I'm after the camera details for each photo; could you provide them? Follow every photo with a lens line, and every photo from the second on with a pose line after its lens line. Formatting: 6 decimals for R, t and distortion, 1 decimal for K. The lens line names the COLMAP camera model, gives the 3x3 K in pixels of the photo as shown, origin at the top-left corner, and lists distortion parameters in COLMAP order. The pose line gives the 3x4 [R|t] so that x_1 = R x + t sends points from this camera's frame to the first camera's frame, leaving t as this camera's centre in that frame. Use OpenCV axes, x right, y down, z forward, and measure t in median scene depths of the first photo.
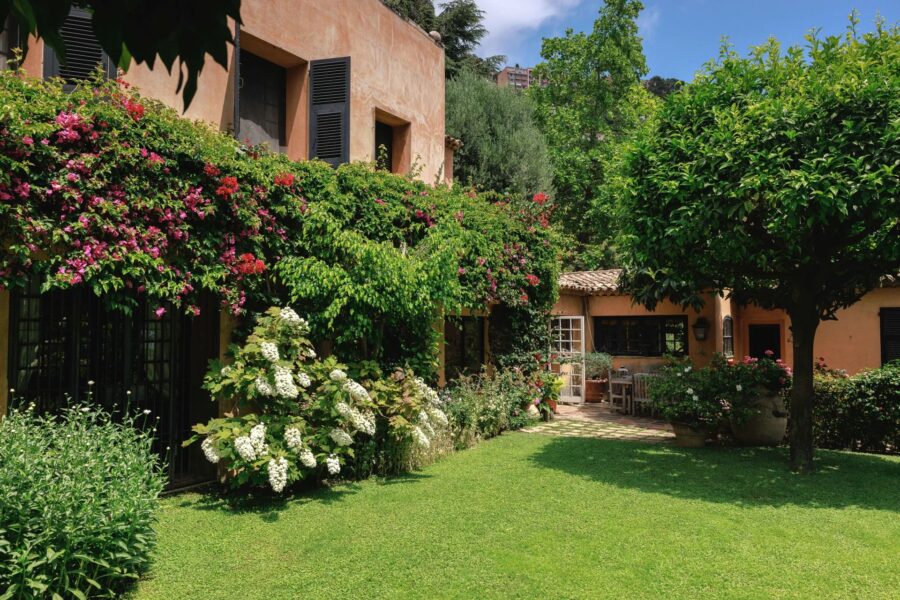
lens RADIAL K [[624.1, 0, 450.0], [0, 624.1, 300.0], [0, 0, 1]] dist [0.007193, 0.000716]
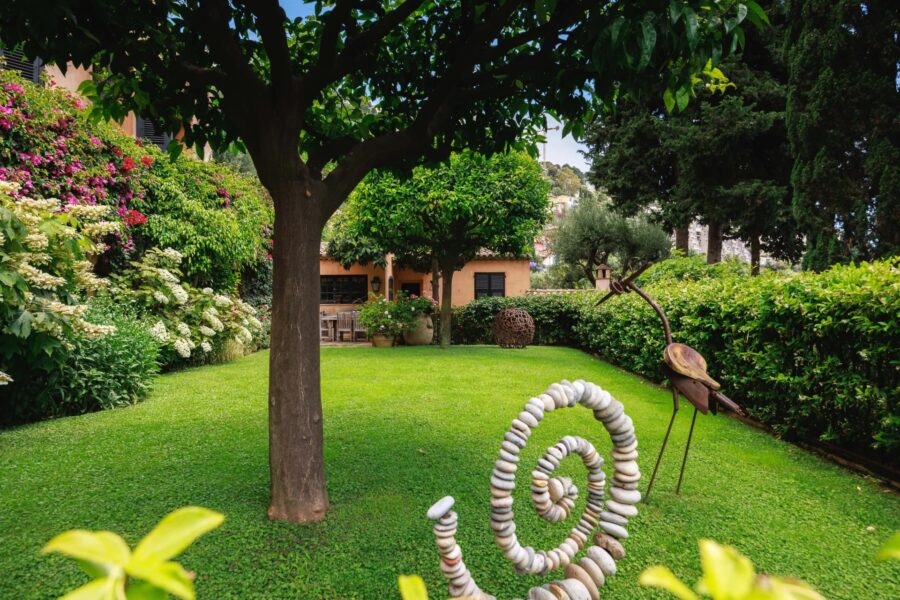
lens RADIAL K [[624.1, 0, 450.0], [0, 624.1, 300.0], [0, 0, 1]] dist [0.007193, 0.000716]
pose [[0.834813, -0.000428, 0.550534, -0.472499], [-0.015045, 0.999608, 0.023591, 0.083771], [-0.550329, -0.027977, 0.834479, -0.585525]]
